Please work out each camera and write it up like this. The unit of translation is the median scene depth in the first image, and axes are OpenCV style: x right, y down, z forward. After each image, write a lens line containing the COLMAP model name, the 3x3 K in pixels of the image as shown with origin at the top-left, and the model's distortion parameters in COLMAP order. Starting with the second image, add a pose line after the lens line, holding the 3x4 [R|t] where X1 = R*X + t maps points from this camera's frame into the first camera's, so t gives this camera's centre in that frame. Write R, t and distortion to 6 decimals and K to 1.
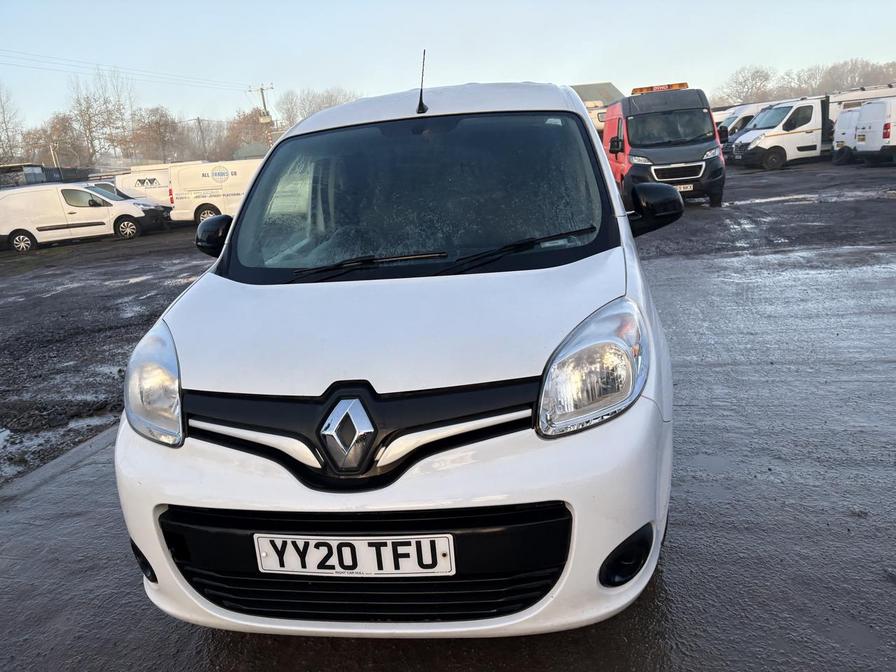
lens RADIAL K [[670.3, 0, 455.2], [0, 670.3, 336.9], [0, 0, 1]] dist [0.040862, -0.036691]
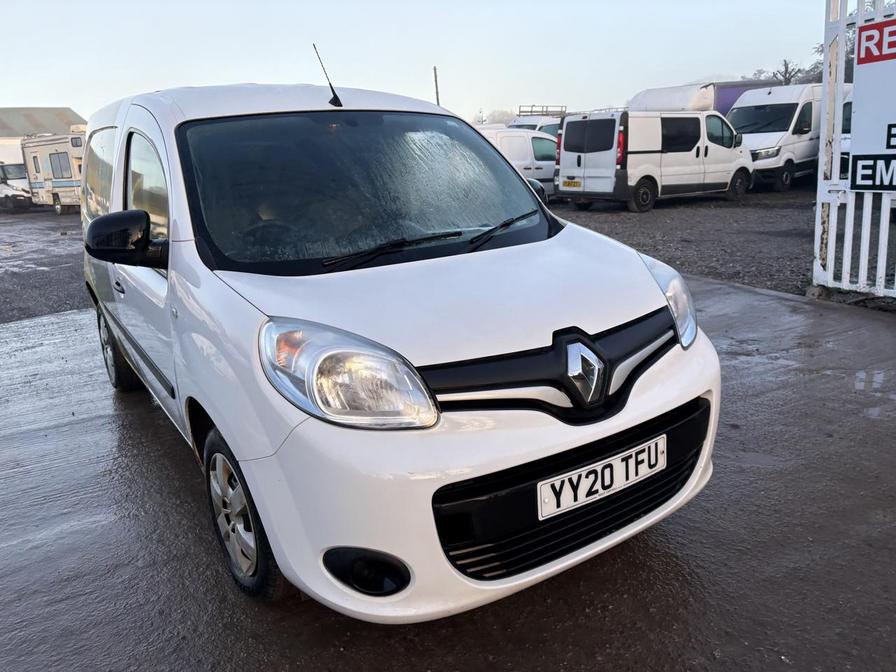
lens RADIAL K [[670.3, 0, 449.1], [0, 670.3, 335.0], [0, 0, 1]] dist [0.040862, -0.036691]
pose [[0.749852, -0.128729, 0.648961, -1.038199], [0.162410, 0.986690, 0.008062, 0.036123], [-0.641361, 0.099353, 0.760779, 0.276659]]
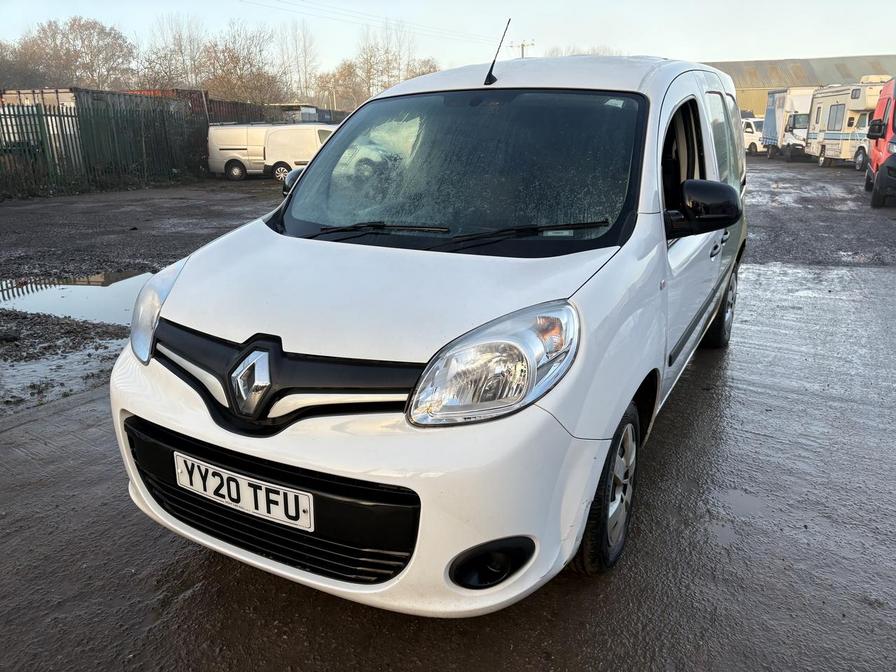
lens RADIAL K [[670.3, 0, 459.6], [0, 670.3, 332.2], [0, 0, 1]] dist [0.040862, -0.036691]
pose [[0.934272, 0.176228, -0.309966, 0.470513], [-0.161390, 0.984180, 0.073100, -0.067977], [0.317944, -0.018270, 0.947933, 0.072557]]
